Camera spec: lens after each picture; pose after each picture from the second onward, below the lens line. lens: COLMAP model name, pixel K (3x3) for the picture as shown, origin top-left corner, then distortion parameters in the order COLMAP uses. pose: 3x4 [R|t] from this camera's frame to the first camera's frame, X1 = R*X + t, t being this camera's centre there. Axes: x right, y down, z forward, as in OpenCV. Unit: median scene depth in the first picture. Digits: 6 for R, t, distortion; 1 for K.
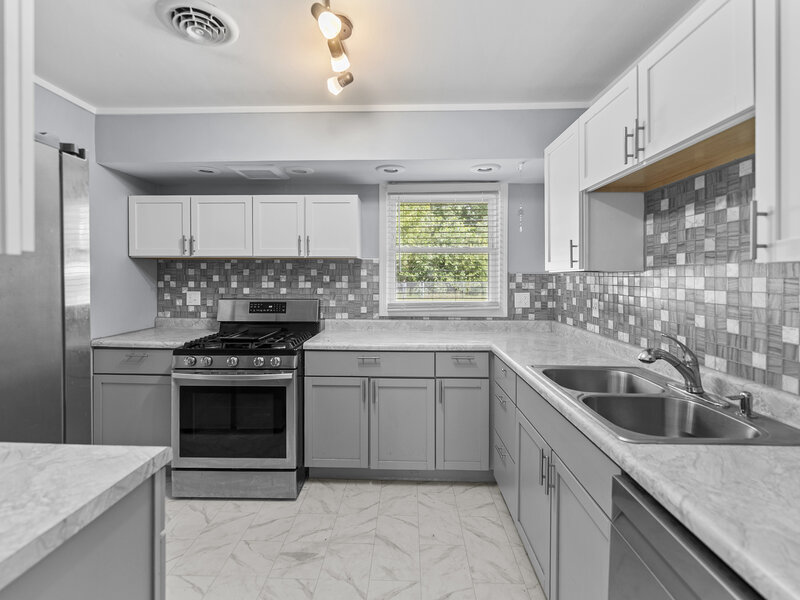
lens RADIAL K [[322.4, 0, 400.5], [0, 322.4, 276.2], [0, 0, 1]] dist [0.000536, 0.000000]
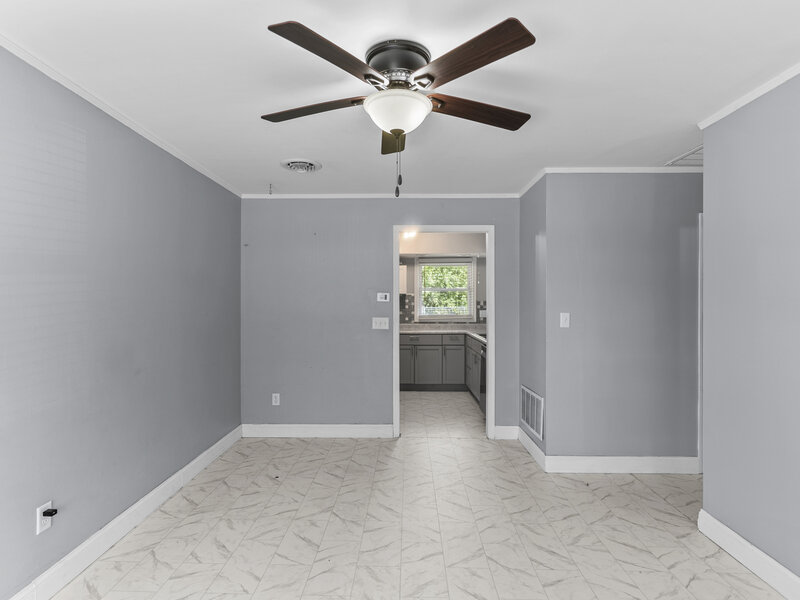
lens RADIAL K [[376.8, 0, 400.0], [0, 376.8, 300.0], [0, 0, 1]] dist [-0.000926, -0.000192]
pose [[0.999870, -0.003530, 0.015745, -0.195871], [0.003577, 0.999989, -0.002981, -0.009572], [-0.015734, 0.003037, 0.999872, -1.411245]]
